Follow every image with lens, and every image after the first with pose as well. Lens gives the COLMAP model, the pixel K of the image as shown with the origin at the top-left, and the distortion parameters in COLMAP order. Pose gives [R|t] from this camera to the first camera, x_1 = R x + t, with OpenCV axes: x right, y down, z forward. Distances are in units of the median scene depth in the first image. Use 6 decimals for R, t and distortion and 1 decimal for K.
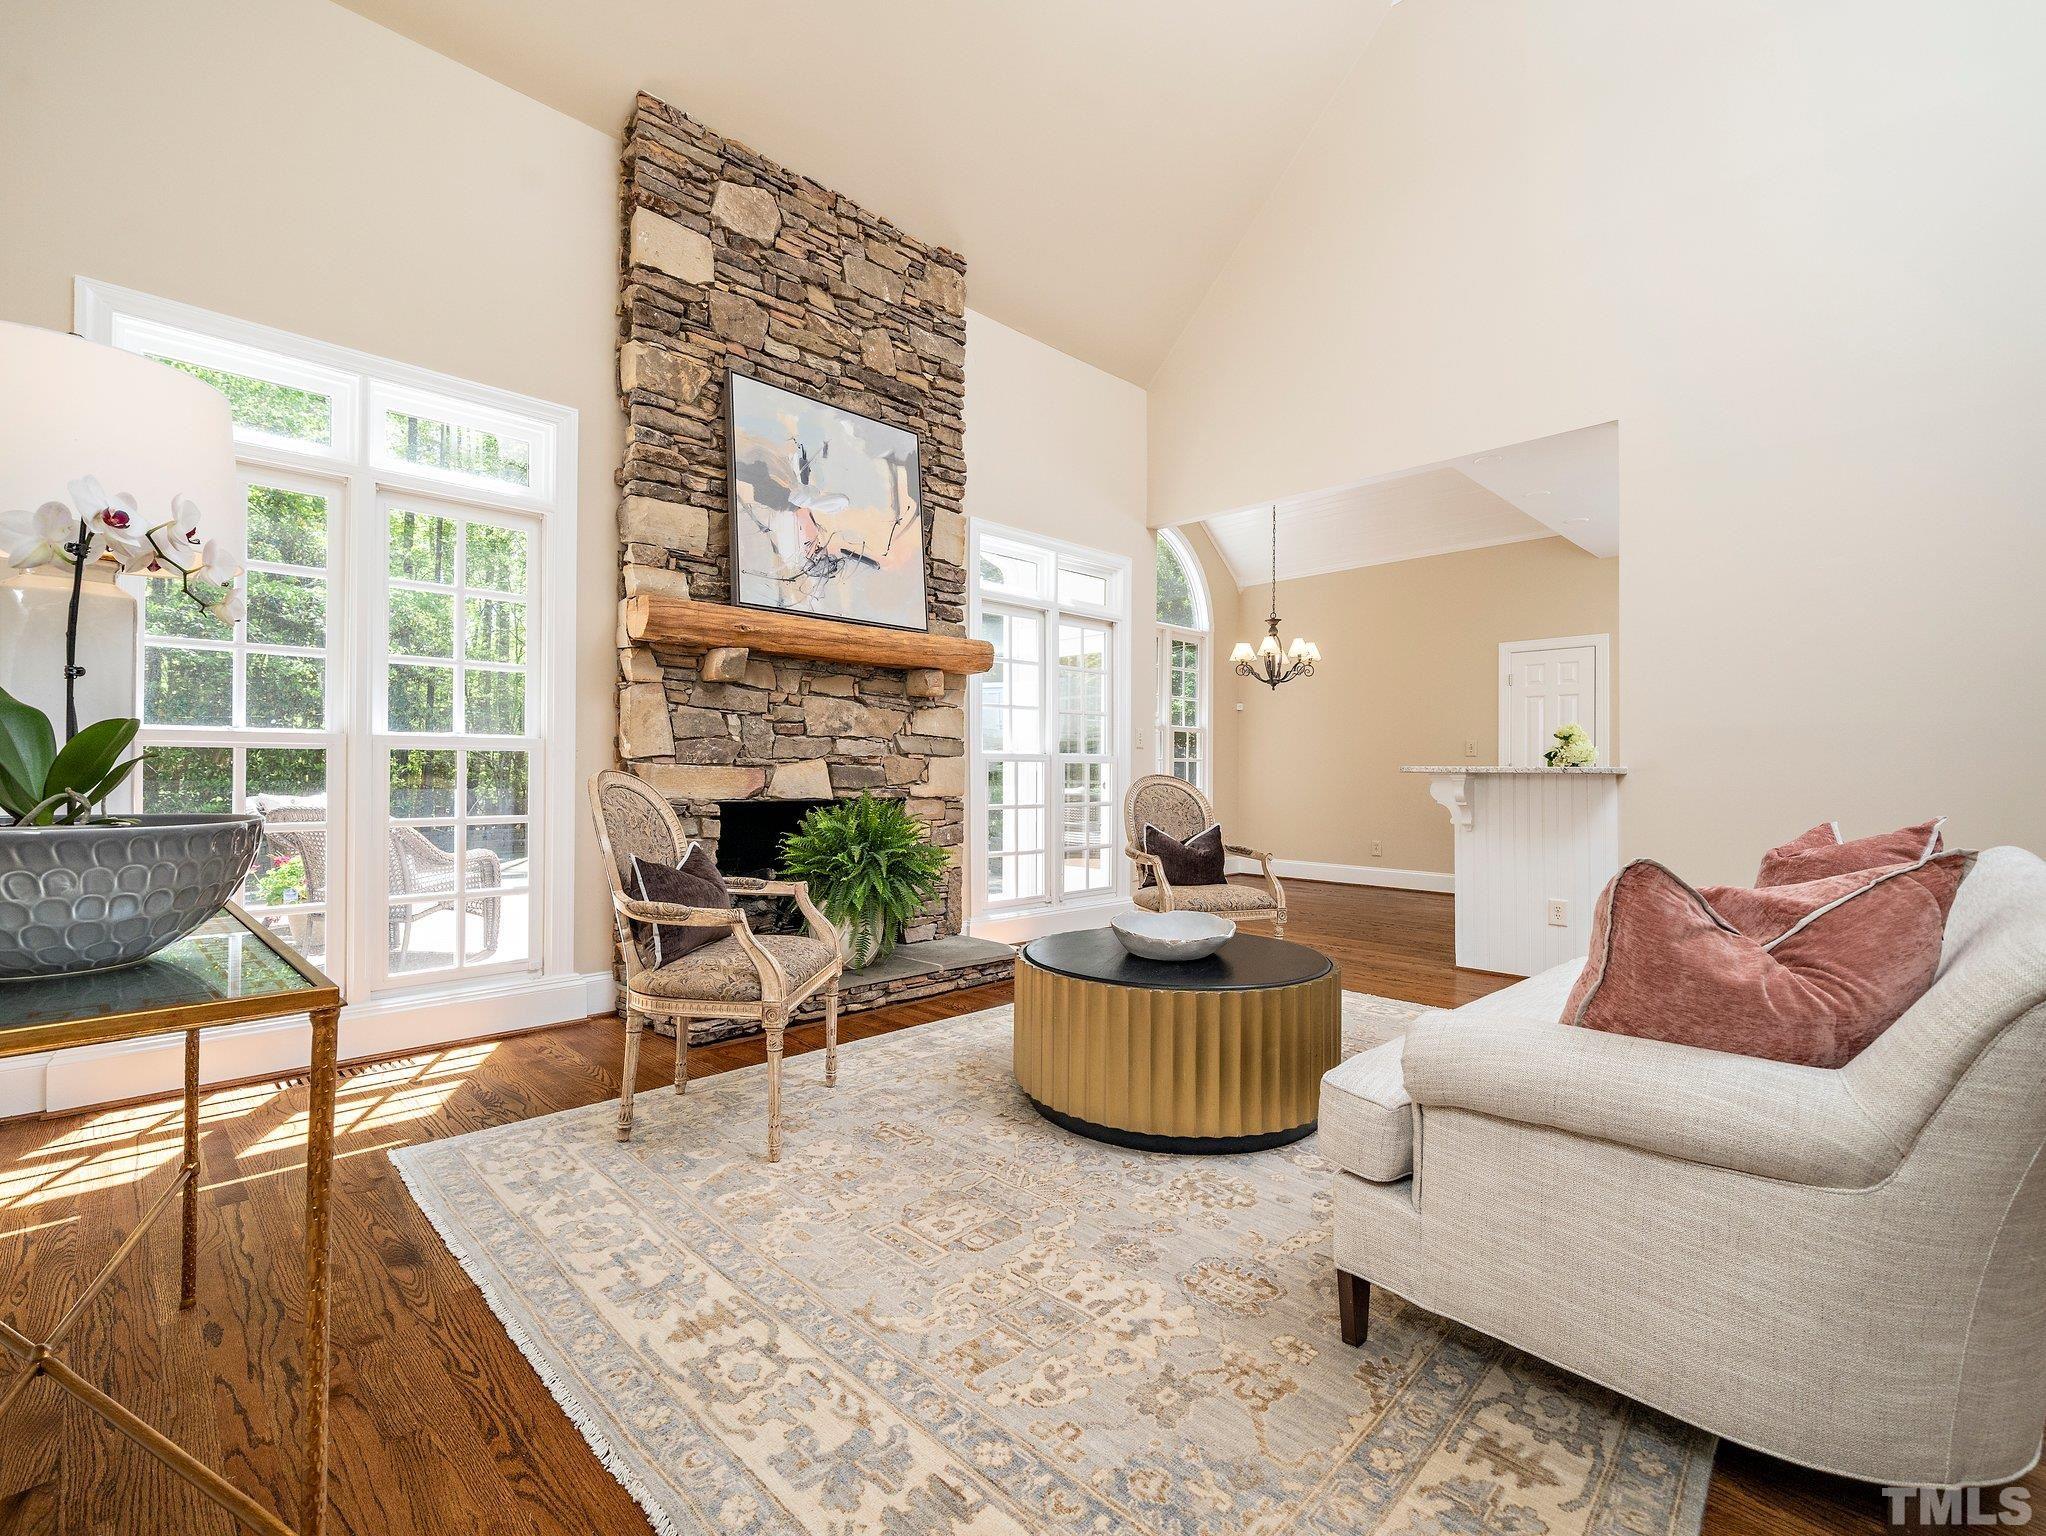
lens RADIAL K [[933.6, 0, 1024.9], [0, 933.6, 766.0], [0, 0, 1]] dist [0.001521, 0.000190]
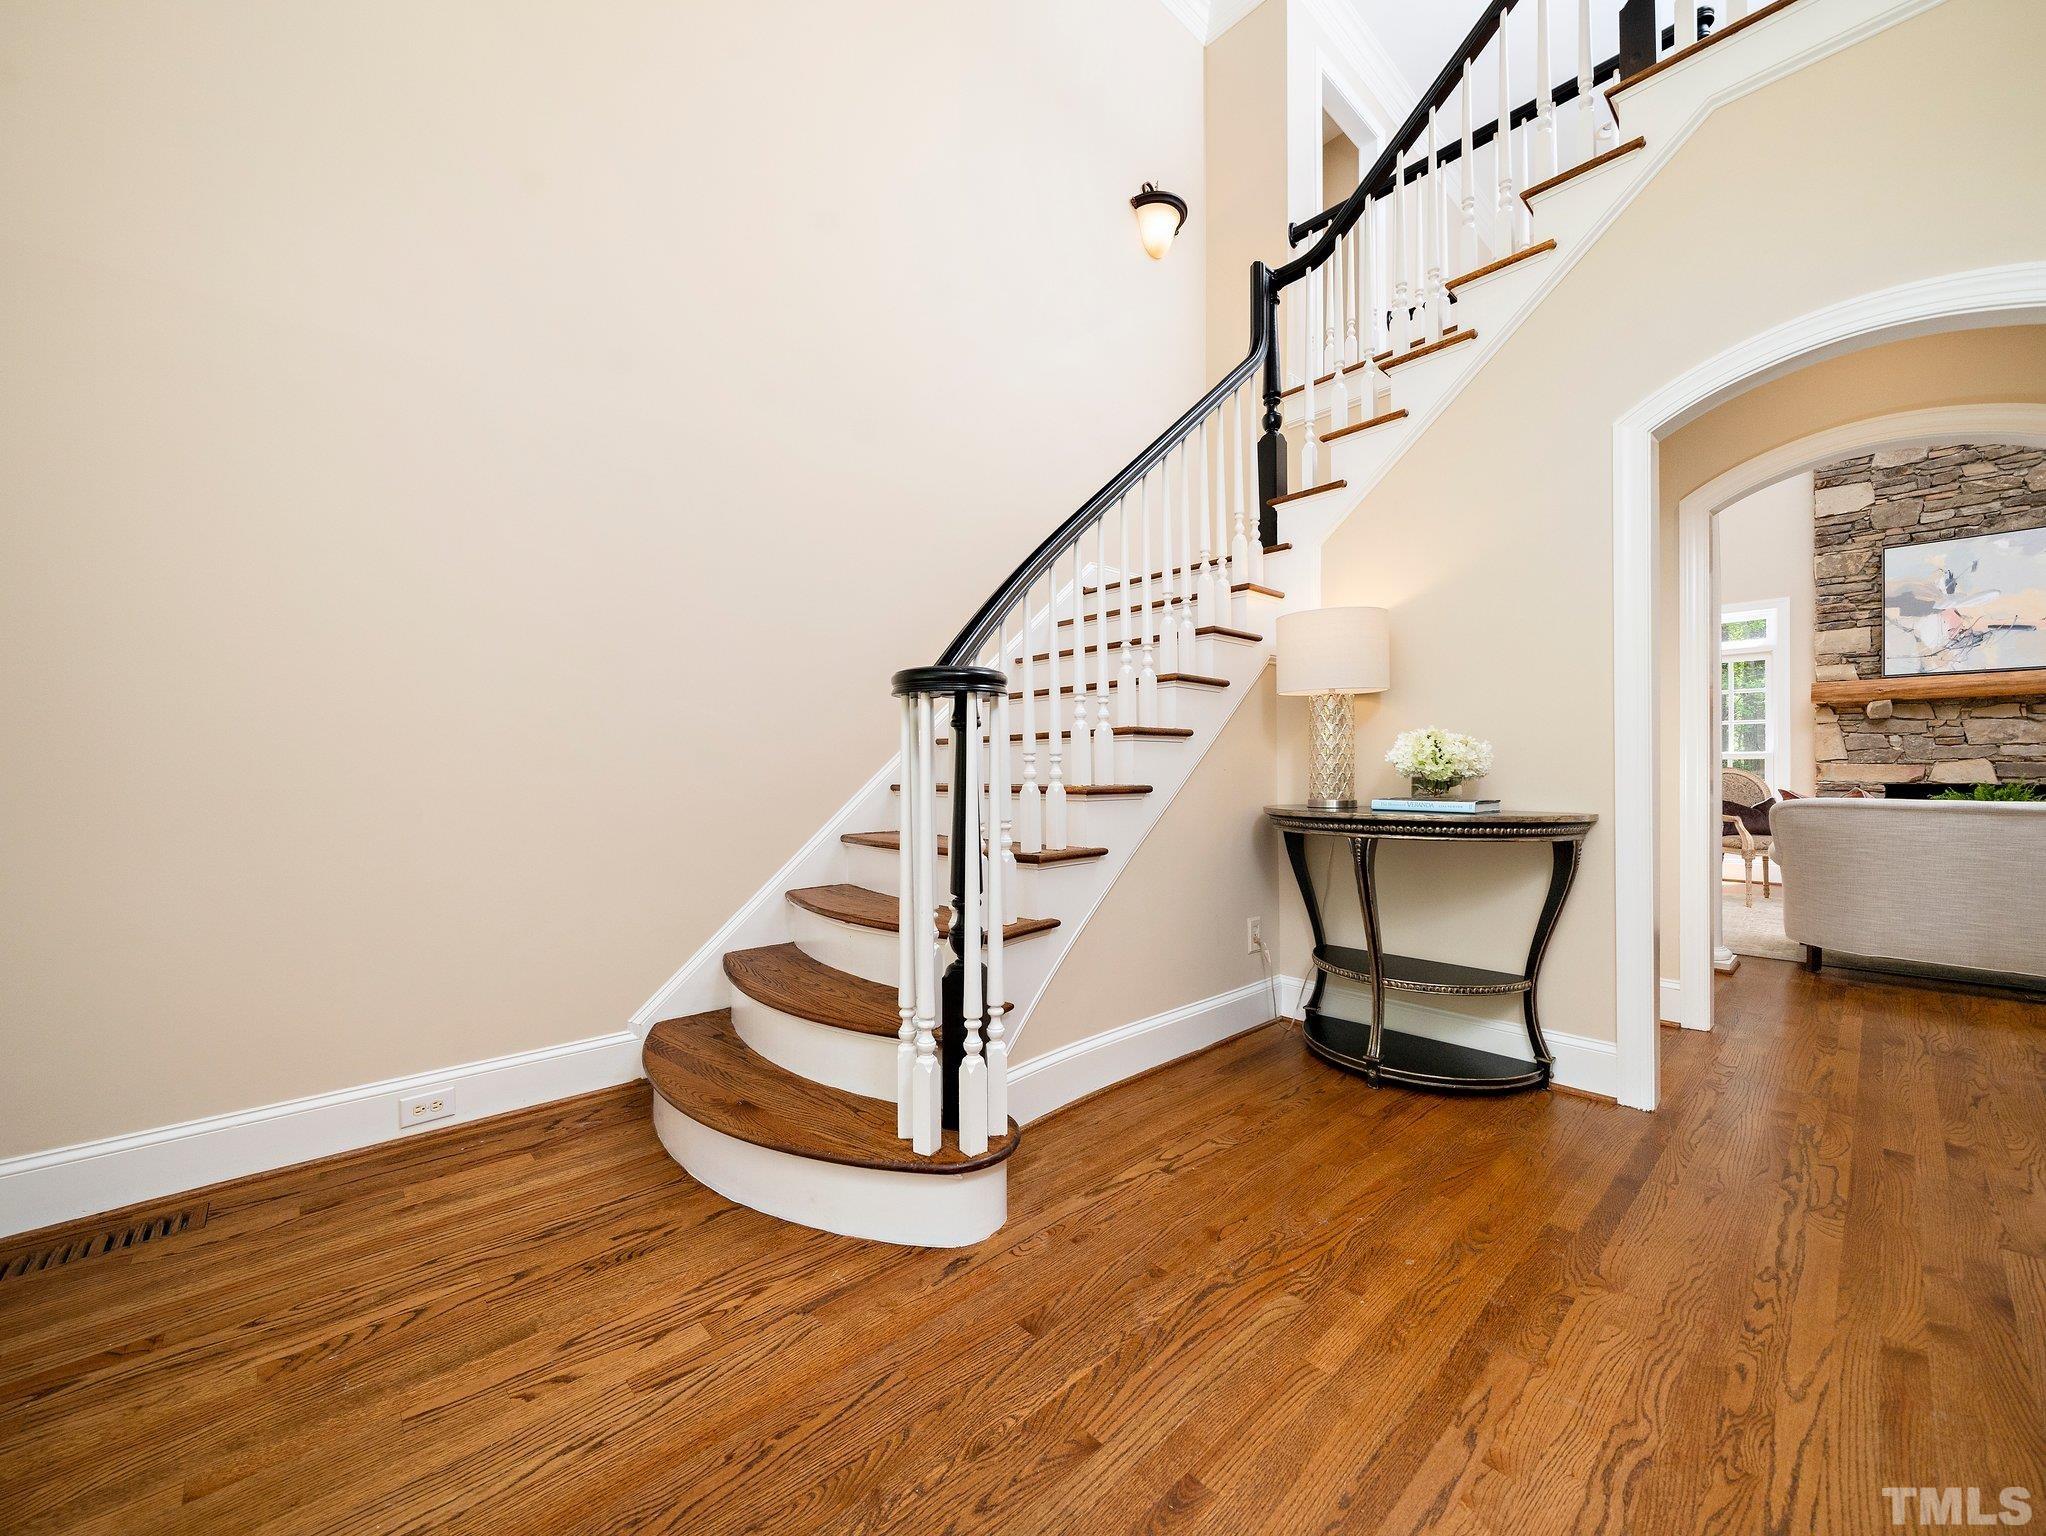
lens RADIAL K [[801.9, 0, 1024.8], [0, 801.9, 765.9], [0, 0, 1]] dist [-0.000059, -0.000015]
pose [[-0.052010, -0.007943, -0.998615, 1.315985], [0.011910, 0.999892, -0.008573, -0.003113], [0.998576, -0.012340, -0.051910, -0.594070]]
